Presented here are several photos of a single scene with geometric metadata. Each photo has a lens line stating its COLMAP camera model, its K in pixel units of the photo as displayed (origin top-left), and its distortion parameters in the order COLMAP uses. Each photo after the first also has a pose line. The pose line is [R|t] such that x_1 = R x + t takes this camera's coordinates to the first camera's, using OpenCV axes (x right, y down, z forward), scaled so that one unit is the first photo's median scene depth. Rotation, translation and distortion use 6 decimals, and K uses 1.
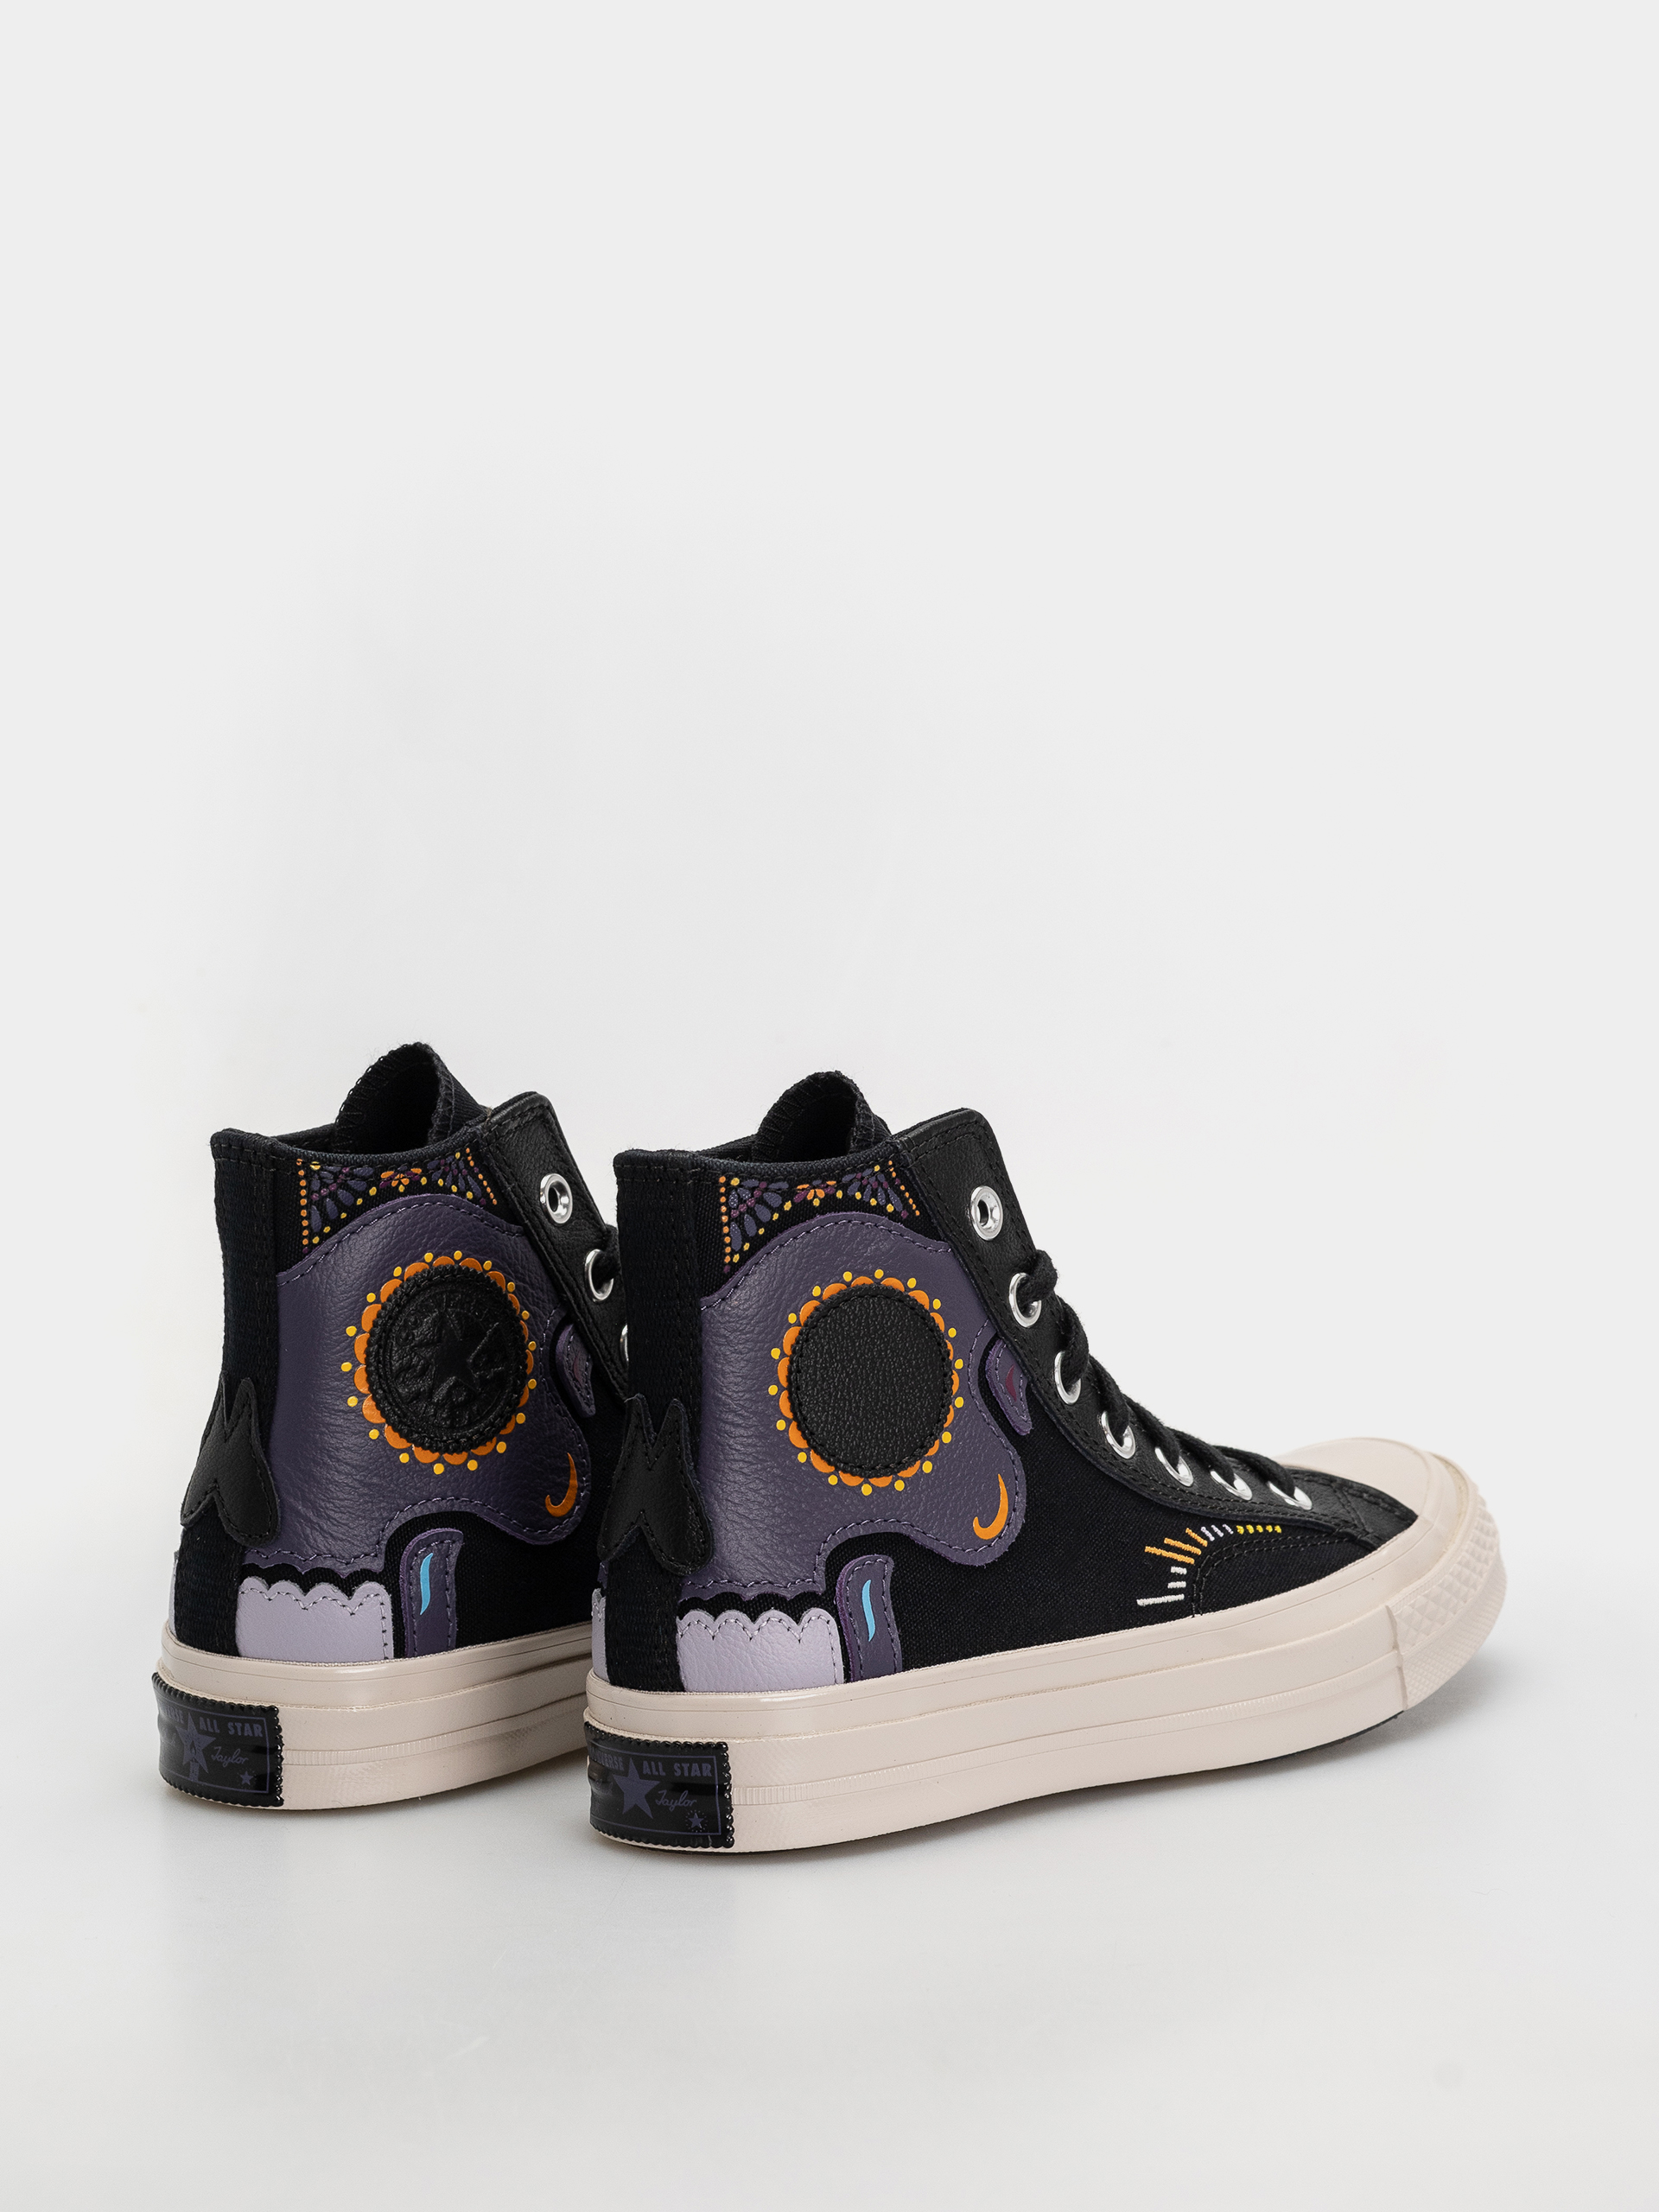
lens RADIAL K [[6291.8, 0, 828.6], [0, 6291.8, 1103.2], [0, 0, 1]] dist [0.104871, 0.000000]
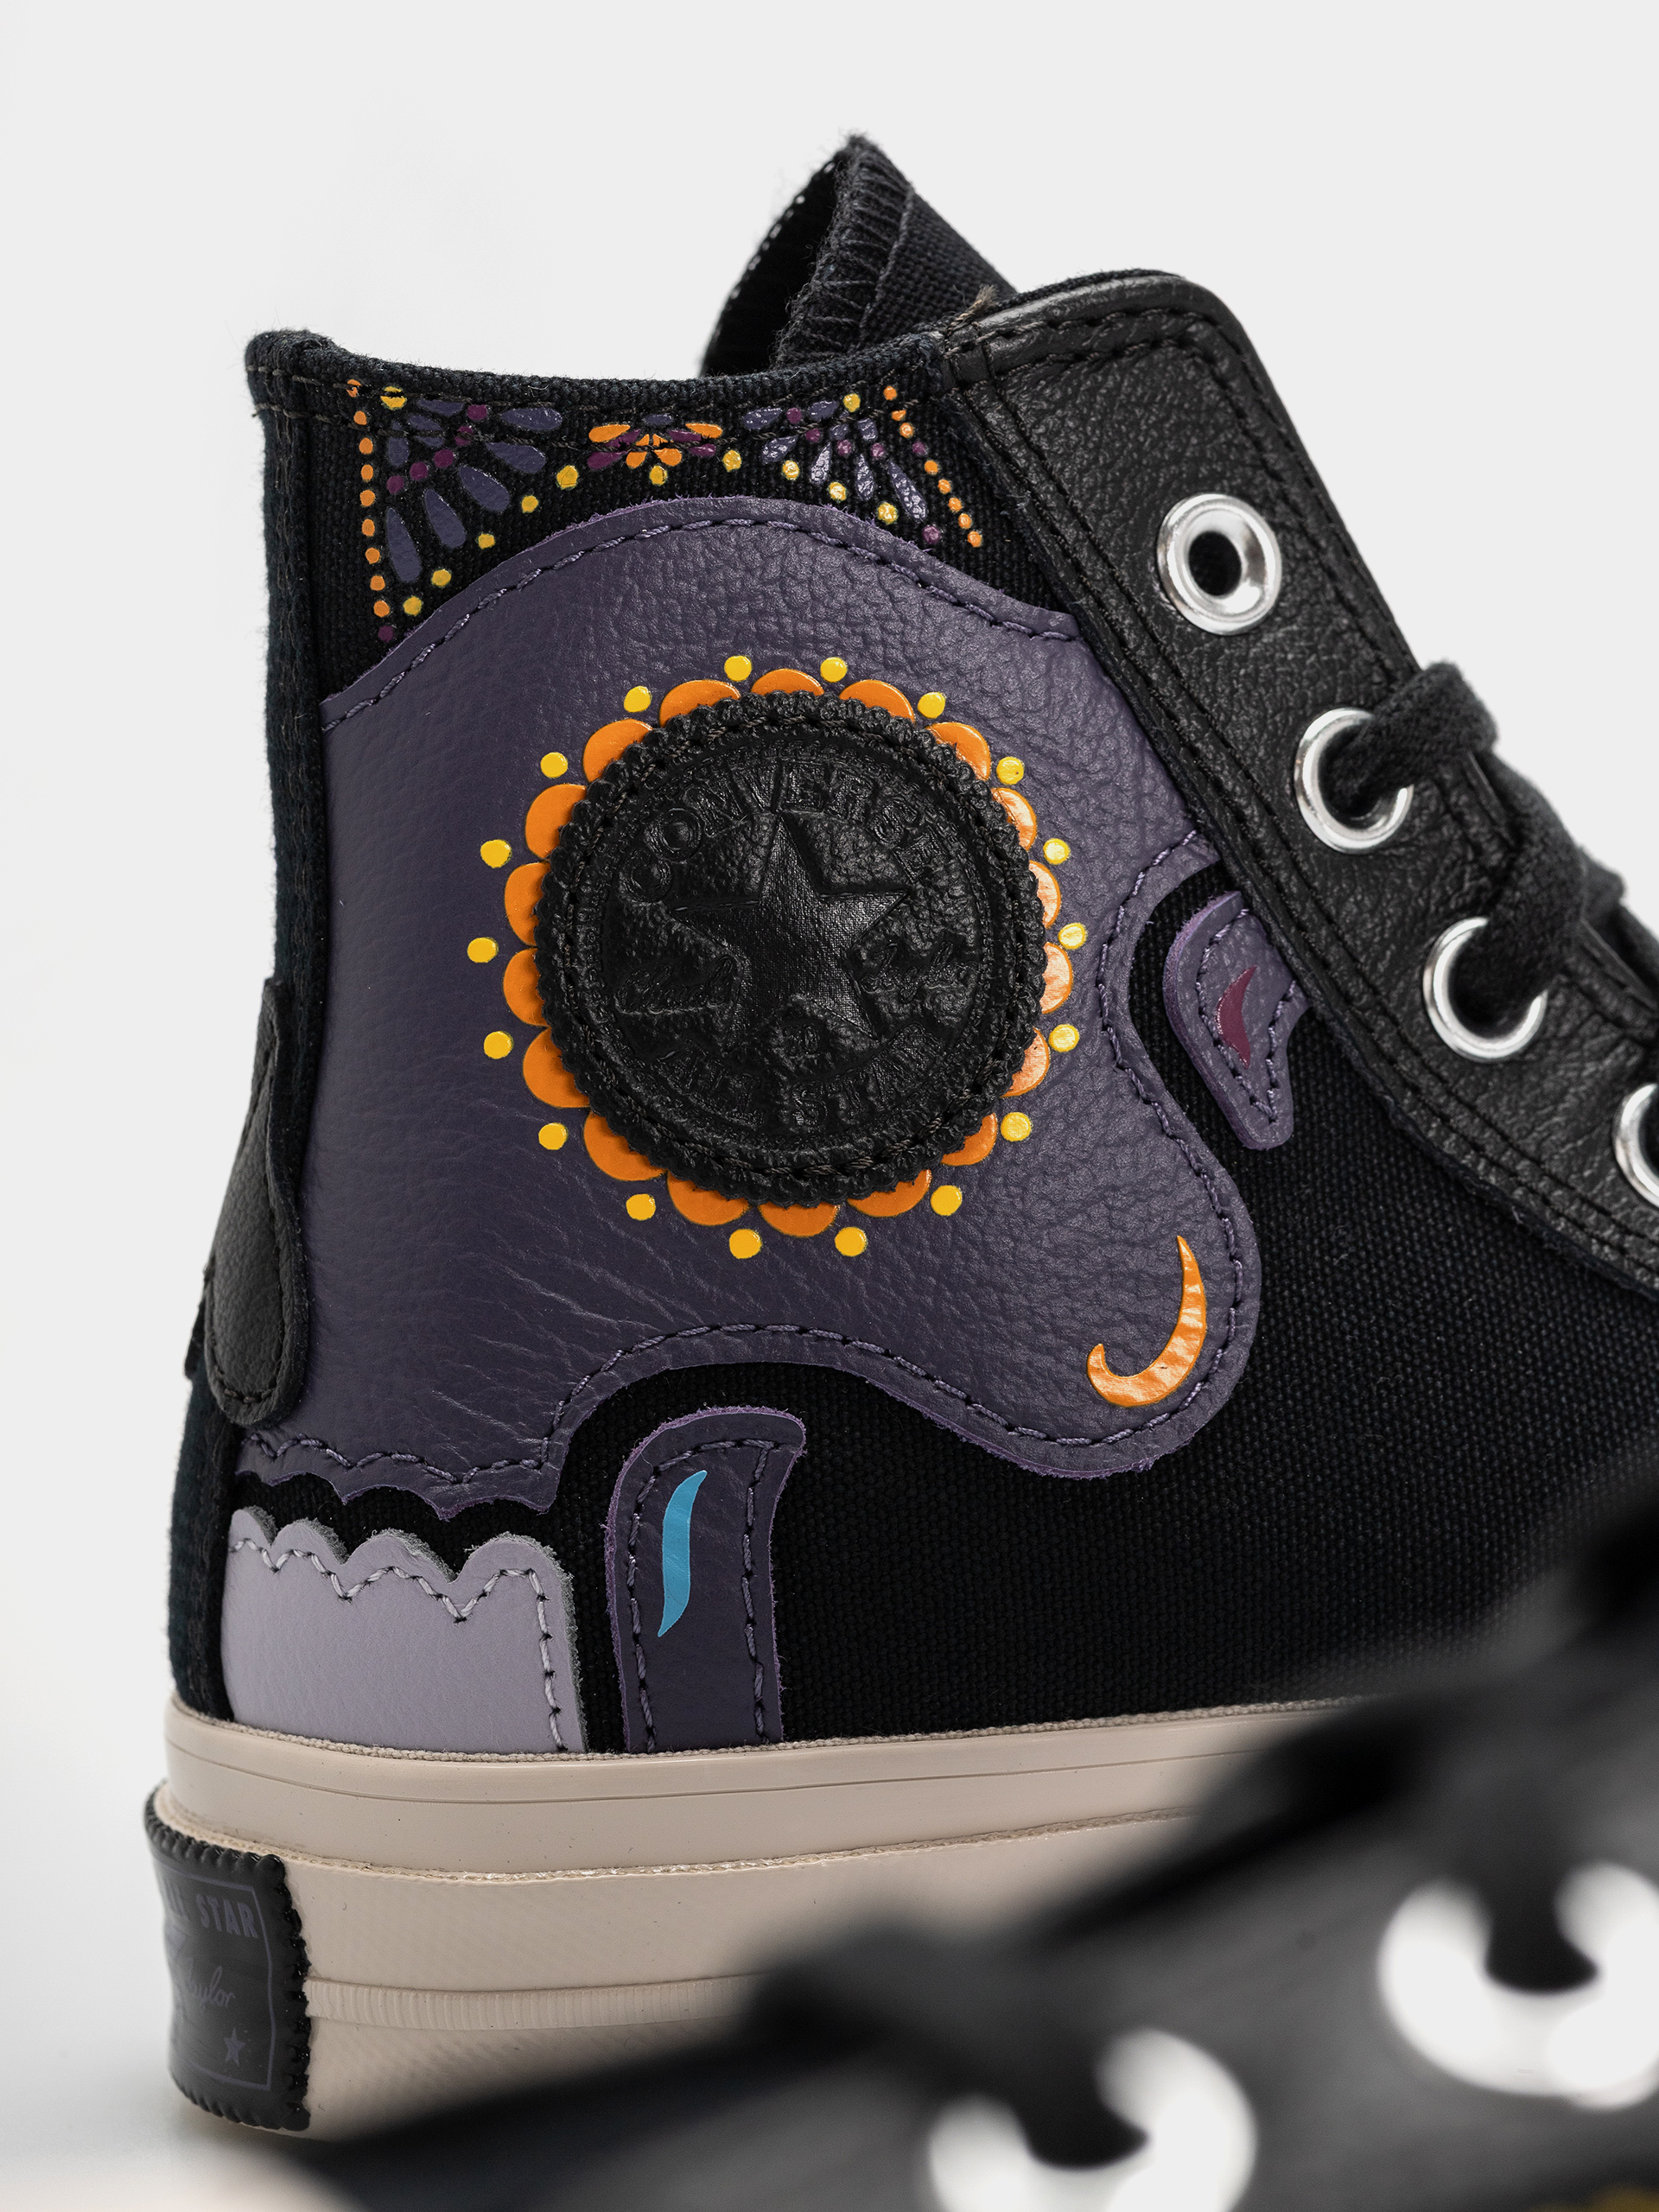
lens RADIAL K [[6291.8, 0, 827.9], [0, 6291.8, 1115.7], [0, 0, 1]] dist [0.104871, 0.000000]
pose [[0.884098, 0.014276, -0.467084, 0.113768], [-0.038604, 0.998348, -0.042557, 0.066318], [0.465705, 0.055656, 0.883188, 0.681615]]
